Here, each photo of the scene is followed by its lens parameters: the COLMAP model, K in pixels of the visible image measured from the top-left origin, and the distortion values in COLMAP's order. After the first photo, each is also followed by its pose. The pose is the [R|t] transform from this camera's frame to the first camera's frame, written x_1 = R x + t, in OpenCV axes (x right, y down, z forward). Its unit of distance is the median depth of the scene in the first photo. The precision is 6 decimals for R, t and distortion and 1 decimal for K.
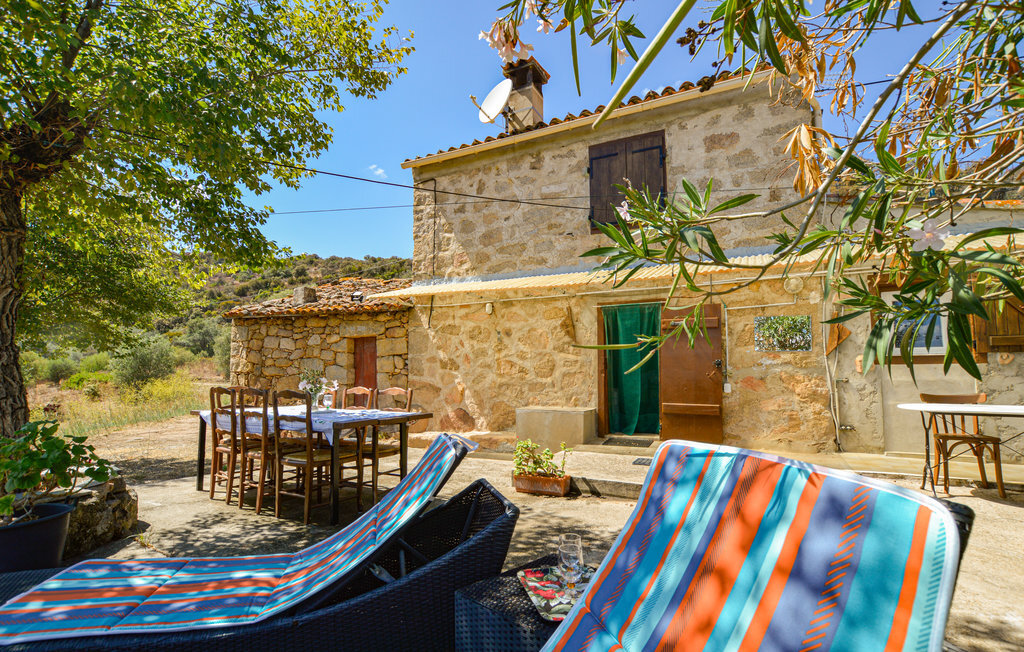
lens RADIAL K [[479.8, 0, 516.7], [0, 479.8, 330.2], [0, 0, 1]] dist [-0.026491, 0.000340]
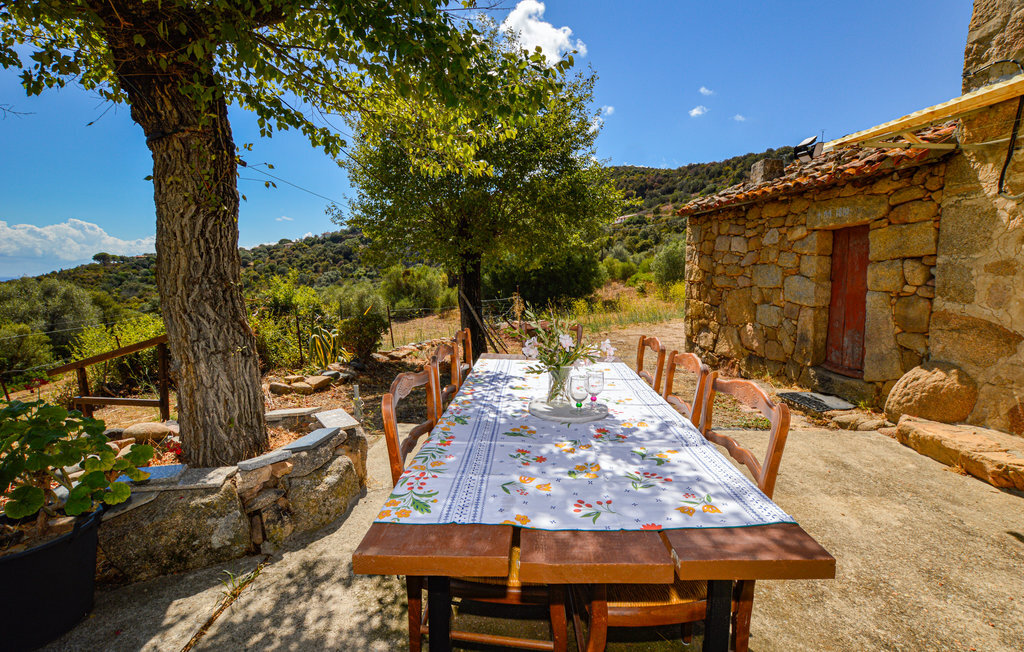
lens RADIAL K [[459.5, 0, 521.1], [0, 459.5, 332.6], [0, 0, 1]] dist [-0.018543, 0.000841]
pose [[0.504957, 0.113582, -0.855638, -0.037619], [0.079172, 0.981030, 0.176951, 0.011198], [0.859506, -0.157095, 0.486386, 0.384037]]
